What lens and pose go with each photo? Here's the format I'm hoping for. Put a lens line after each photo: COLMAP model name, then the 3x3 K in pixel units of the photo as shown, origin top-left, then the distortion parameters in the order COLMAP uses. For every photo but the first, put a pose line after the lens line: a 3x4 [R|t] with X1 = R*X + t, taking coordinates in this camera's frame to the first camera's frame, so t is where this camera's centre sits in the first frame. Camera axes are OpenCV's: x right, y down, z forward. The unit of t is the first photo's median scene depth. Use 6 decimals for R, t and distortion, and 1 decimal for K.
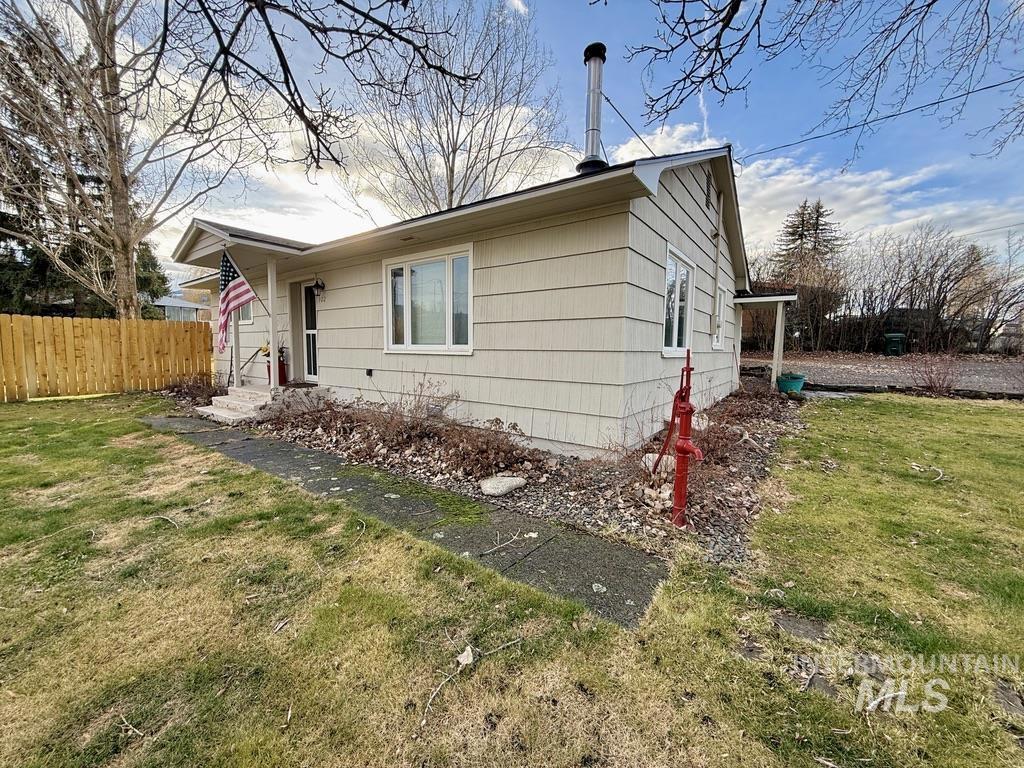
lens RADIAL K [[406.4, 0, 511.6], [0, 406.4, 384.6], [0, 0, 1]] dist [-0.000619, -0.000423]
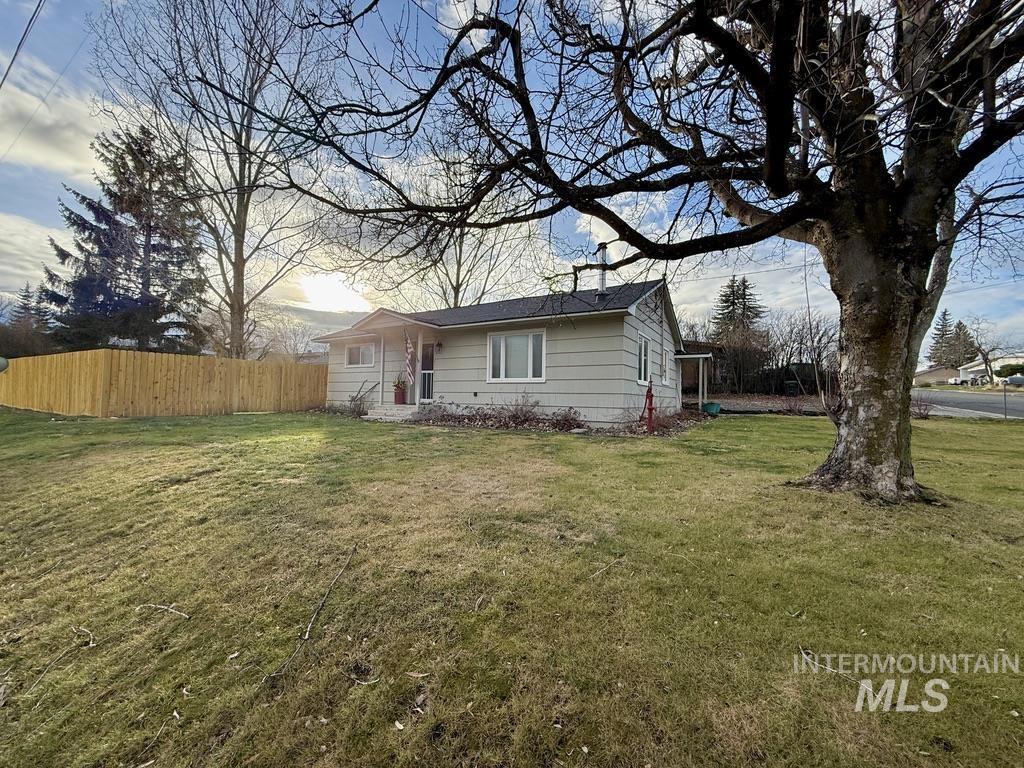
lens RADIAL K [[406.4, 0, 510.1], [0, 406.4, 384.7], [0, 0, 1]] dist [-0.000619, -0.000423]
pose [[0.996185, 0.010341, 0.086650, -0.329150], [0.000141, 0.992763, -0.120091, 0.132756], [-0.087265, 0.119645, 0.988974, -0.714723]]
